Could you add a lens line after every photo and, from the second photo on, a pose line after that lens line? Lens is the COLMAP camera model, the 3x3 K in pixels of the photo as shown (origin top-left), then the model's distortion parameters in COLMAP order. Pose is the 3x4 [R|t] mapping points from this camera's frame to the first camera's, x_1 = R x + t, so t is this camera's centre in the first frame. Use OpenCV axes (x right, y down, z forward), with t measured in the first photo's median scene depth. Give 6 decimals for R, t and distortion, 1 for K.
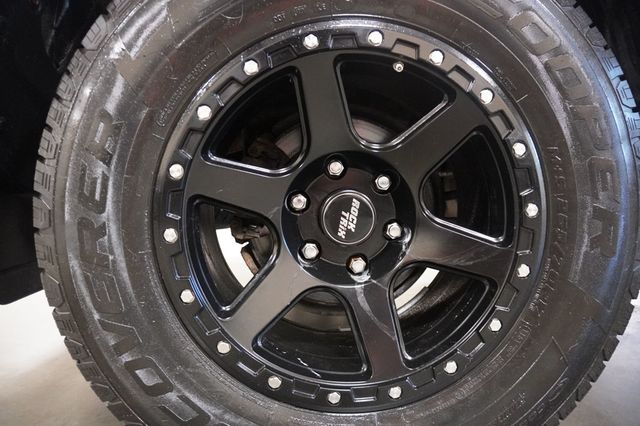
lens RADIAL K [[433.4, 0, 320.0], [0, 433.4, 213.0], [0, 0, 1]] dist [-0.024983, 0.005216]
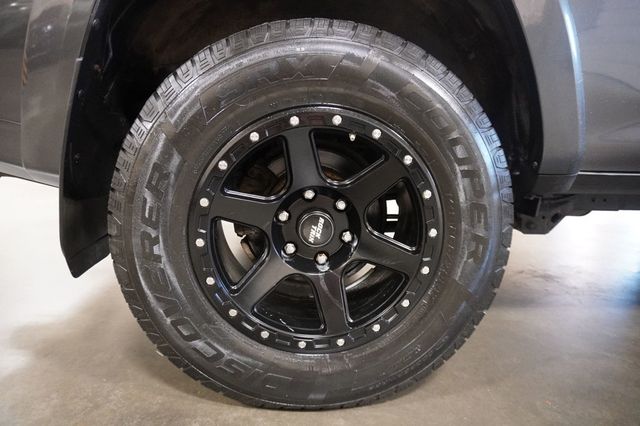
lens RADIAL K [[433.4, 0, 320.0], [0, 433.4, 213.0], [0, 0, 1]] dist [-0.024983, 0.005216]
pose [[0.998473, 0.033910, 0.043611, 0.012462], [-0.039256, 0.990966, 0.128236, -0.255612], [-0.038868, -0.129752, 0.990784, -0.511512]]
